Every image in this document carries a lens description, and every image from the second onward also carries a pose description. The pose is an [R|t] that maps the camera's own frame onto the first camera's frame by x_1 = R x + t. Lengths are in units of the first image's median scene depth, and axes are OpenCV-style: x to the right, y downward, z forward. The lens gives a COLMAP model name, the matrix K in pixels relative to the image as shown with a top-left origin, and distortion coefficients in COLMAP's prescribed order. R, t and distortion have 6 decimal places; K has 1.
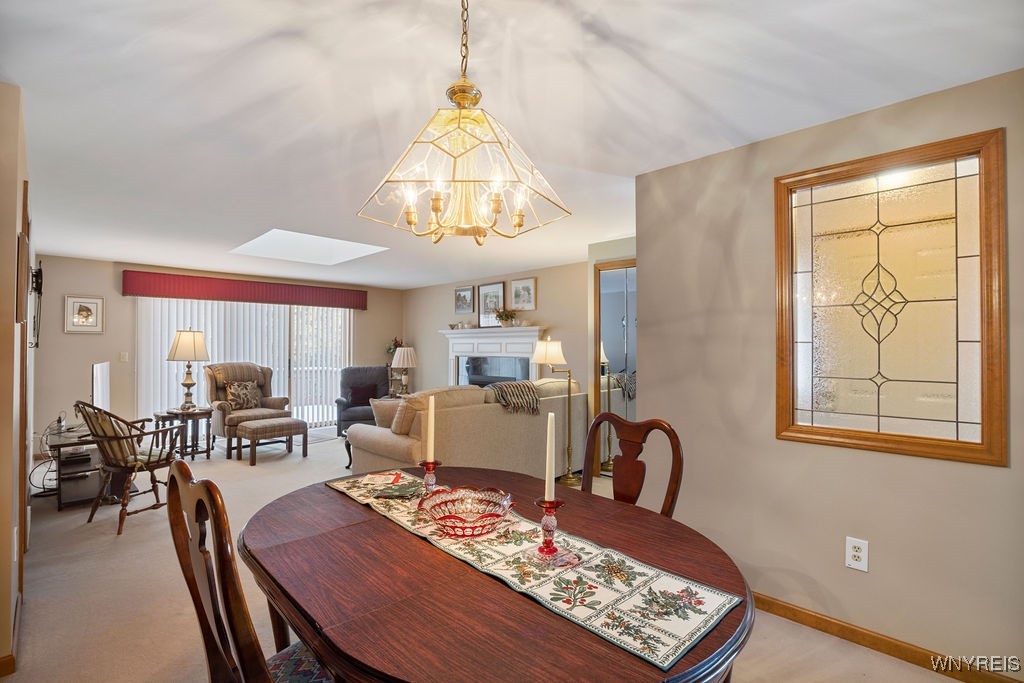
lens RADIAL K [[474.0, 0, 512.0], [0, 474.0, 341.5], [0, 0, 1]] dist [-0.014871, 0.000457]
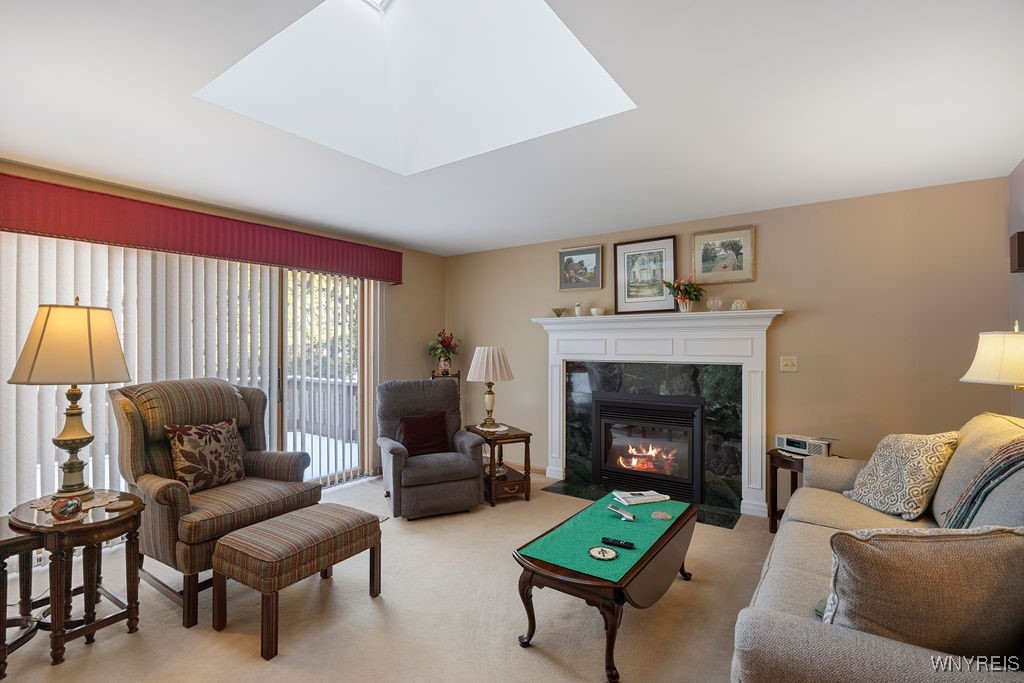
lens RADIAL K [[474.0, 0, 512.0], [0, 474.0, 341.5], [0, 0, 1]] dist [-0.014871, 0.000457]
pose [[0.985270, 0.000637, 0.171003, -0.359659], [-0.001610, 0.999983, 0.005551, 0.003819], [-0.170996, -0.005745, 0.985255, 0.505680]]
